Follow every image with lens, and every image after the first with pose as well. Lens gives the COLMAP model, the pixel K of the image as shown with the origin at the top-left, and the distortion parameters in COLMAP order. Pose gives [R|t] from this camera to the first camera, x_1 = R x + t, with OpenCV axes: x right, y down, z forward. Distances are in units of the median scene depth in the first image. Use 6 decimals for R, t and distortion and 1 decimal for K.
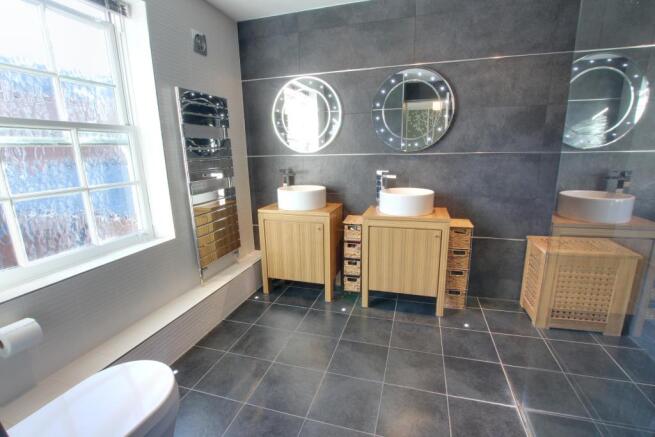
lens RADIAL K [[303.5, 0, 330.7], [0, 303.5, 220.6], [0, 0, 1]] dist [-0.029358, 0.000179]
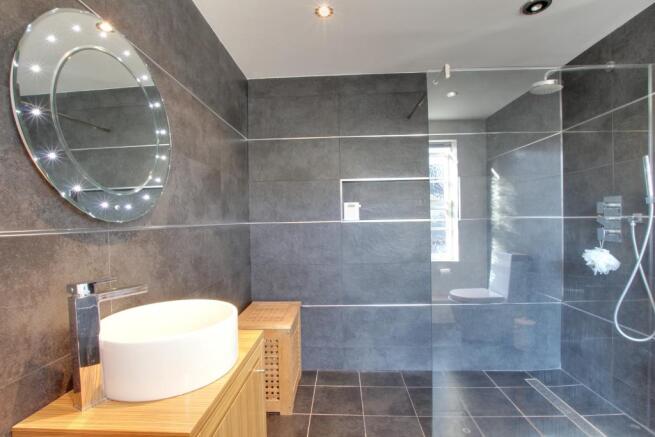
lens RADIAL K [[303.5, 0, 330.7], [0, 303.5, 220.6], [0, 0, 1]] dist [-0.029358, 0.000179]
pose [[-0.243356, 0.020416, 0.969722, -0.203519], [0.231518, 0.972103, 0.037635, -0.189040], [-0.941901, 0.233666, -0.241293, 0.866931]]
